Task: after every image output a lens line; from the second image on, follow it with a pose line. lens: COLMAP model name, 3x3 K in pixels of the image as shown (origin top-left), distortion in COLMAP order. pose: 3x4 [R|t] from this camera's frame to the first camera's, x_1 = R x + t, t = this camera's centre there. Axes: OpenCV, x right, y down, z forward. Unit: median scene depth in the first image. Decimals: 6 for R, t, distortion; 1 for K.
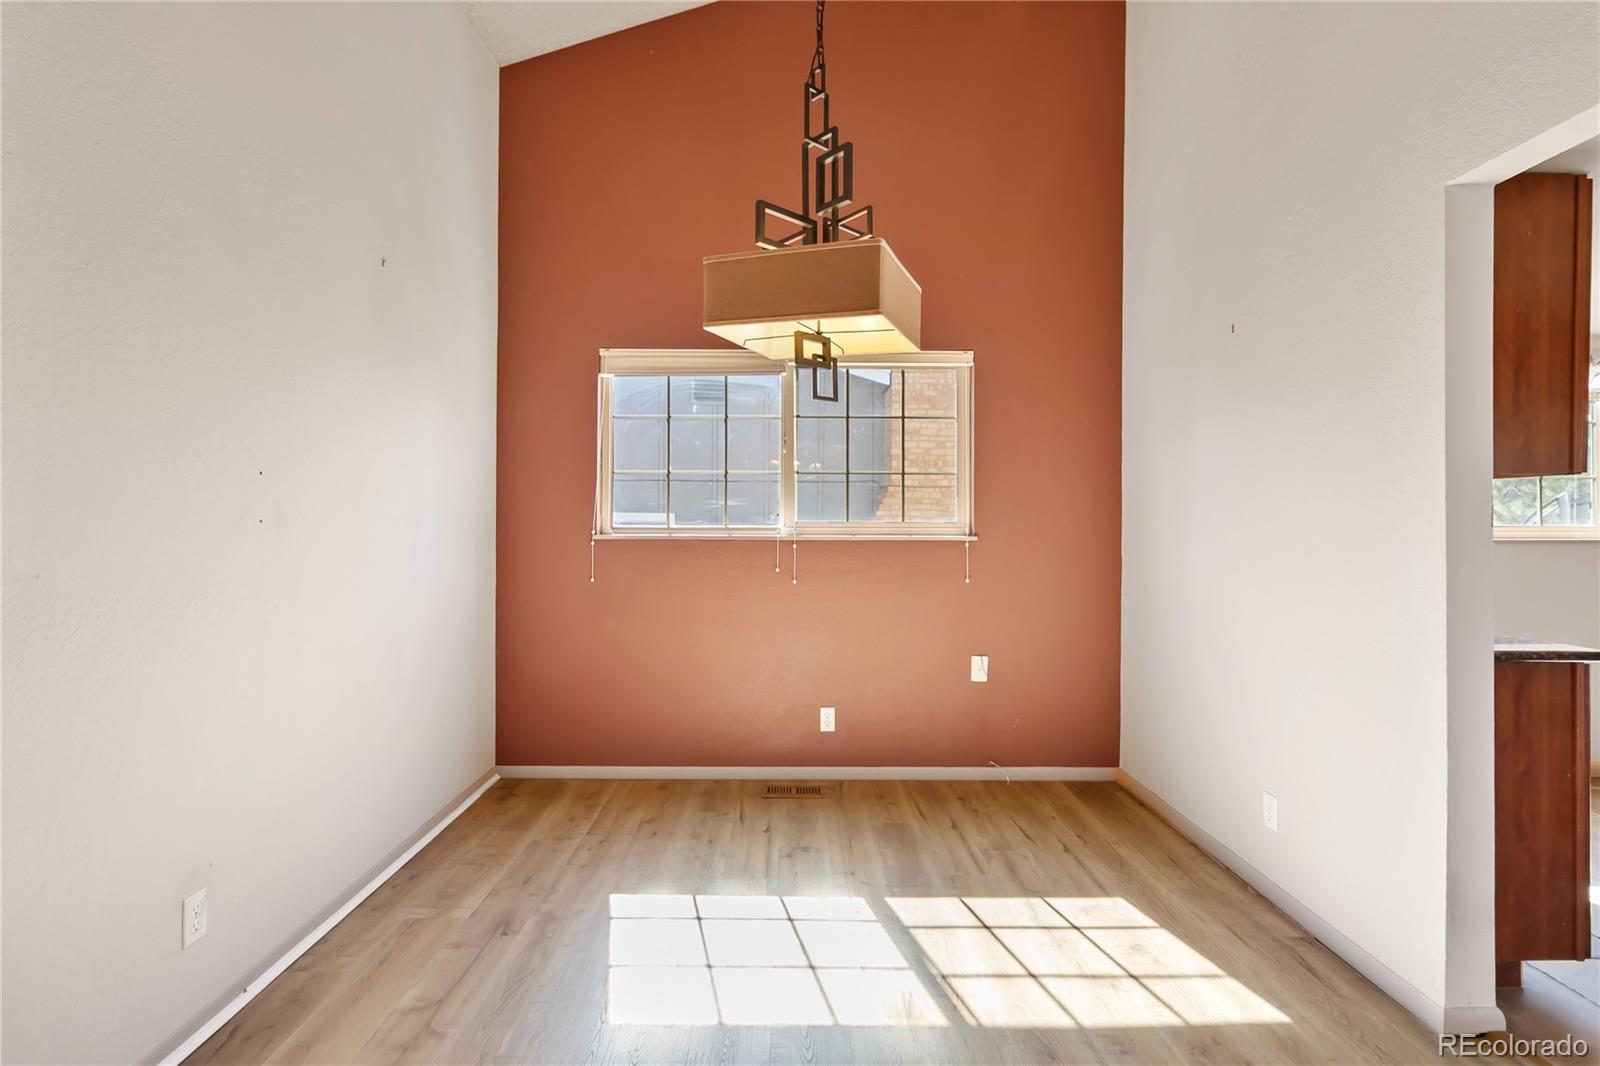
lens RADIAL K [[743.0, 0, 789.9], [0, 743.0, 524.8], [0, 0, 1]] dist [0.004256, -0.000465]
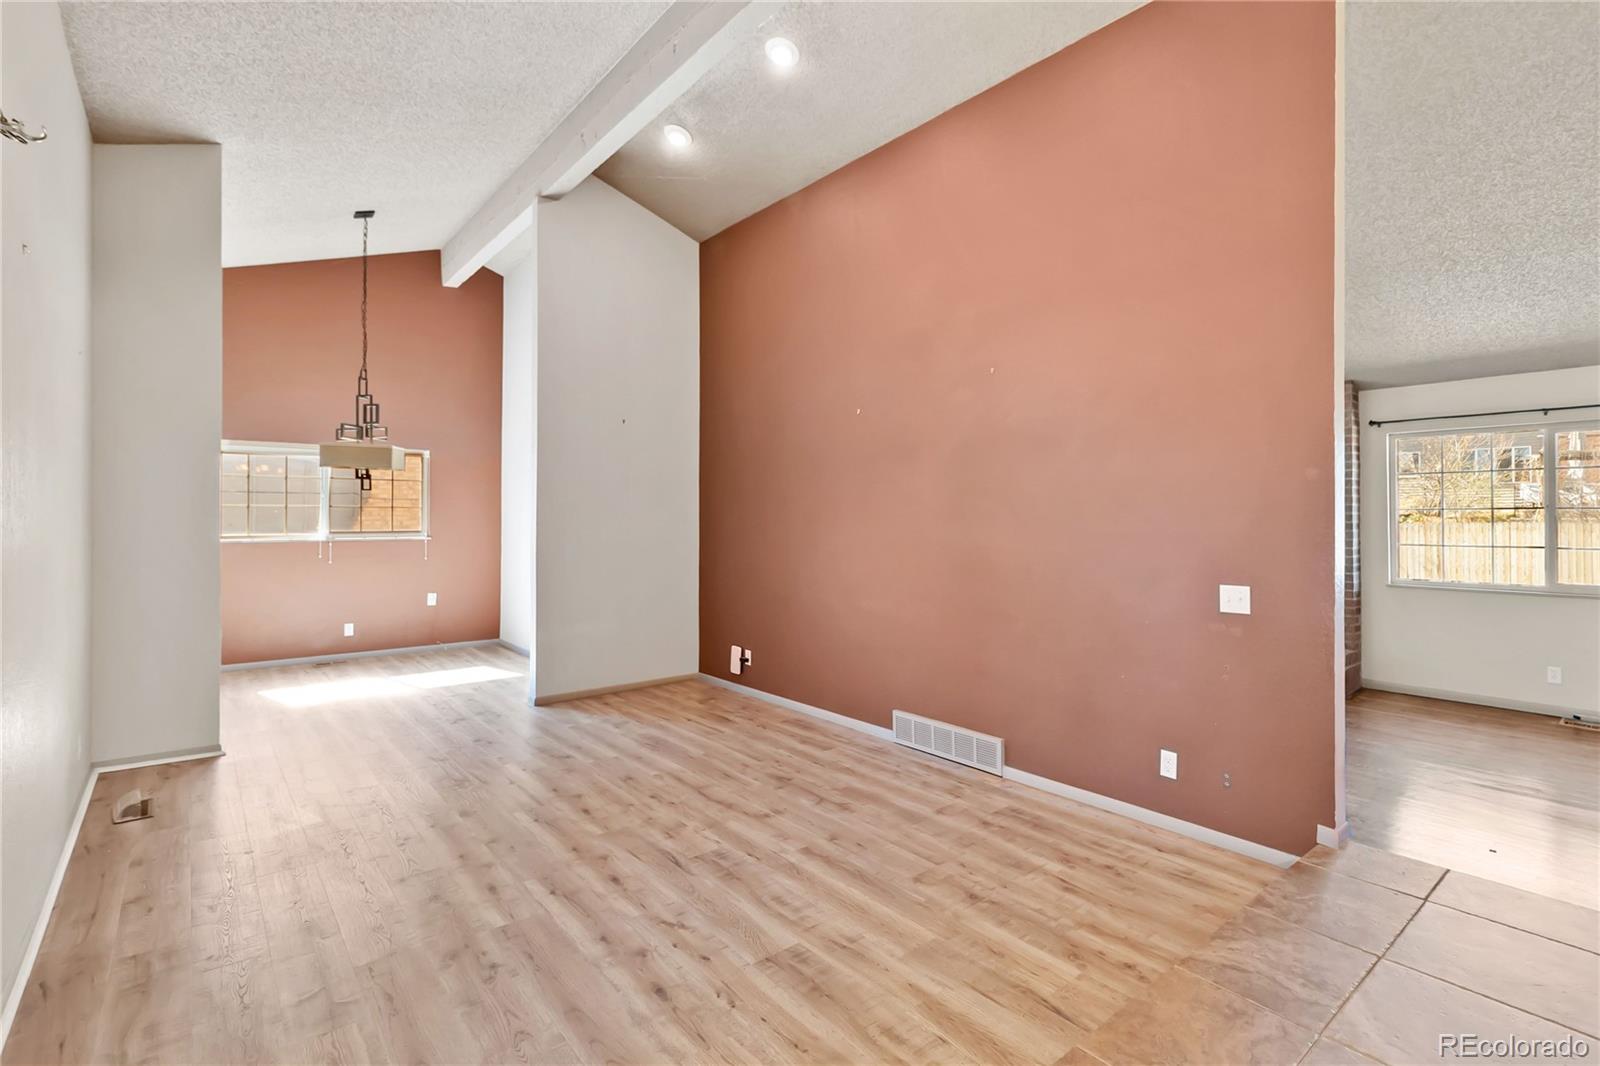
lens RADIAL K [[743.0, 0, 817.2], [0, 743.0, 510.0], [0, 0, 1]] dist [0.004256, -0.000465]
pose [[0.762970, 0.004394, 0.646418, -0.297165], [0.000648, 0.999971, -0.007563, -0.048709], [-0.646433, 0.006189, 0.762946, -1.413701]]
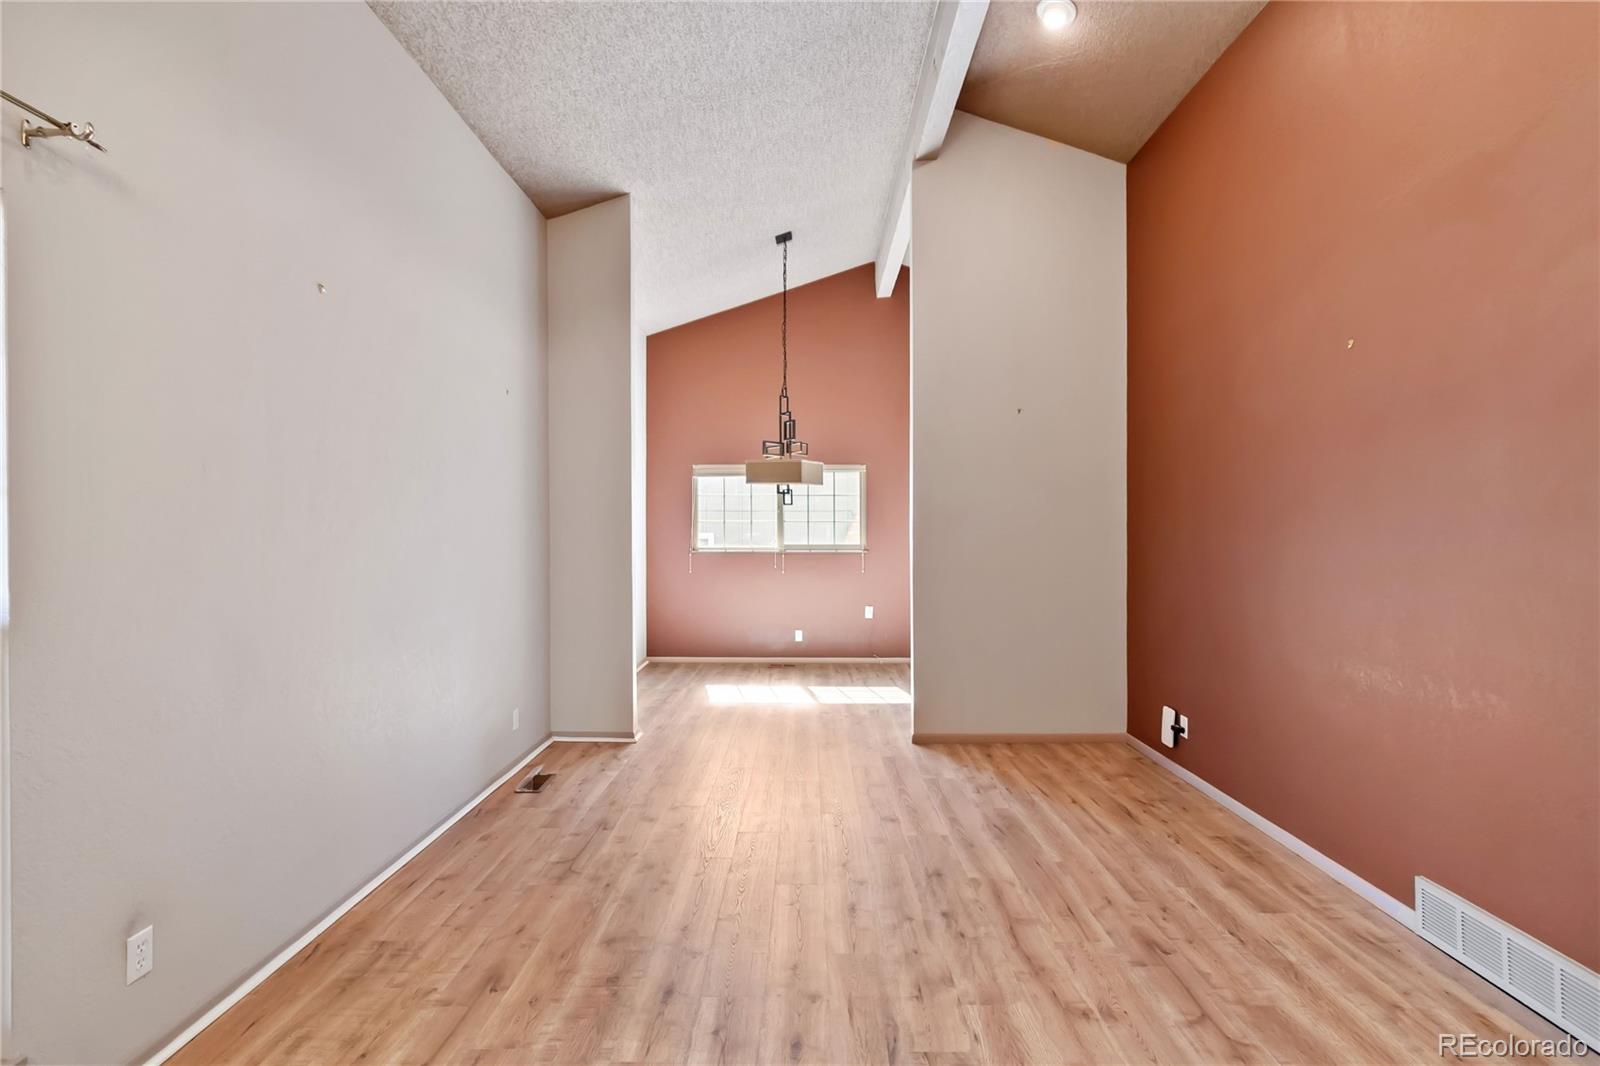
lens RADIAL K [[743.0, 0, 812.9], [0, 743.0, 536.0], [0, 0, 1]] dist [0.004256, -0.000465]
pose [[0.999969, -0.003744, 0.006944, 0.080819], [0.003711, 0.999982, 0.004745, -0.040148], [-0.006962, -0.004719, 0.999965, -1.205774]]
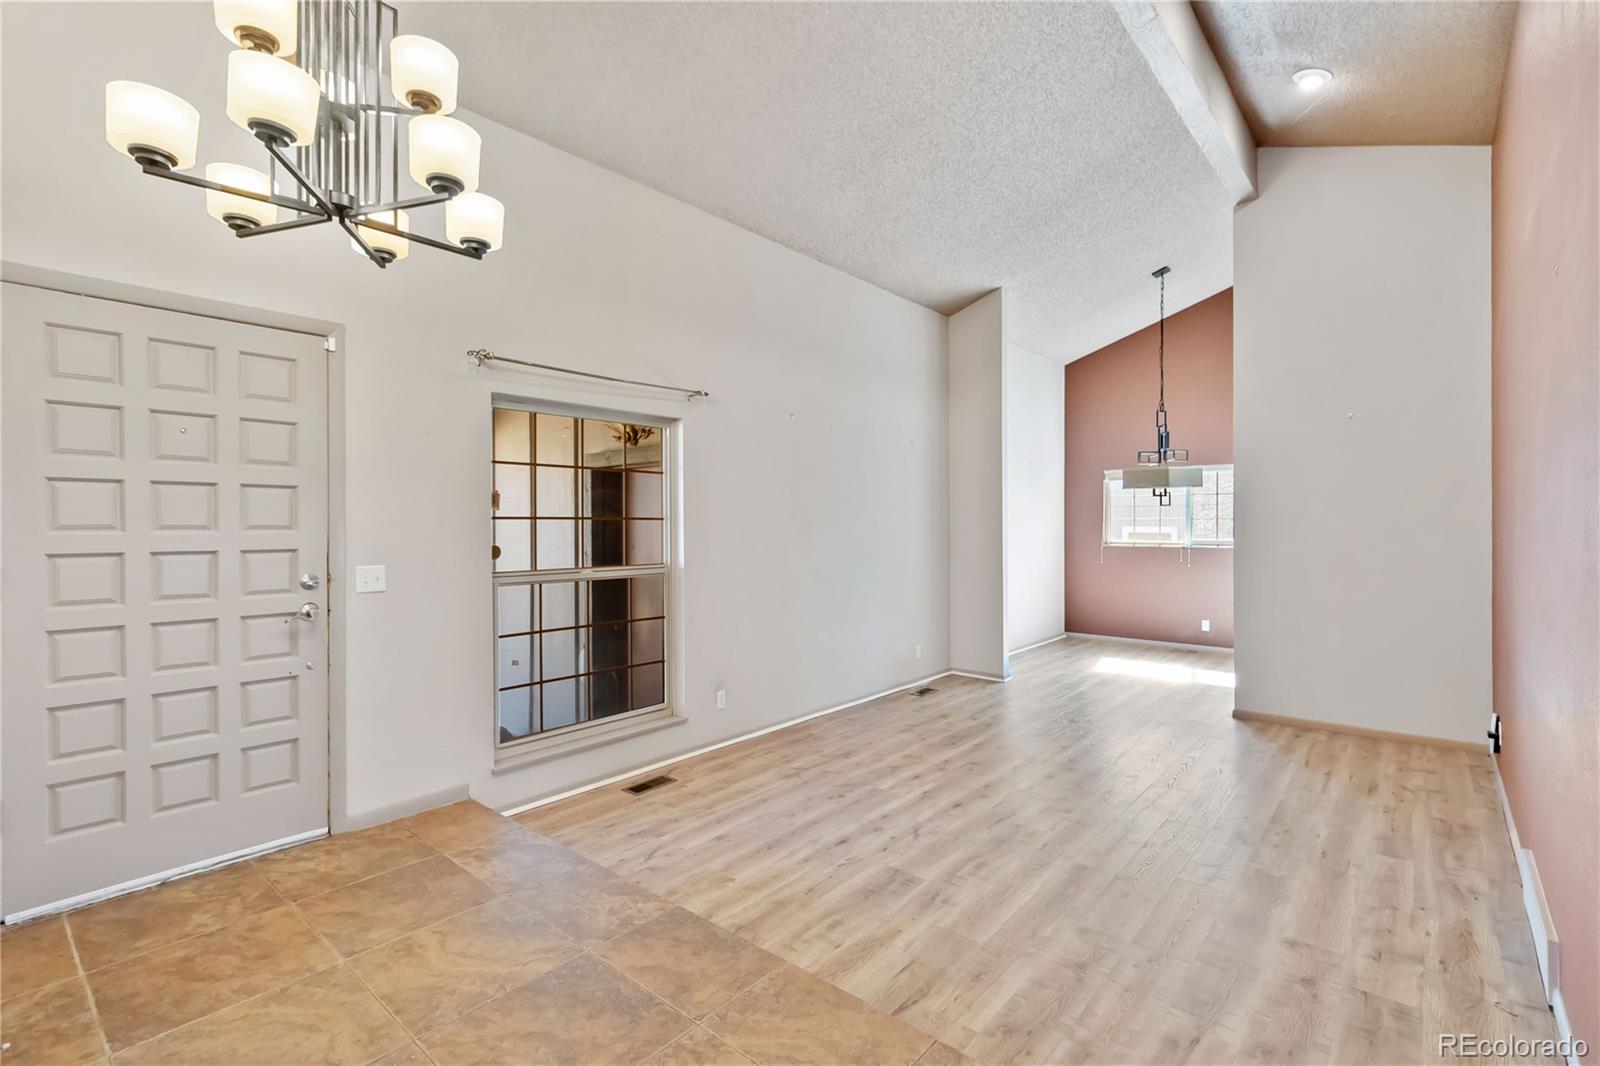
lens RADIAL K [[743.0, 0, 814.0], [0, 743.0, 529.2], [0, 0, 1]] dist [0.004256, -0.000465]
pose [[0.769157, -0.000807, -0.639059, 0.614840], [0.005728, 0.999968, 0.005630, -0.060819], [0.639034, -0.007991, 0.769137, -1.615123]]
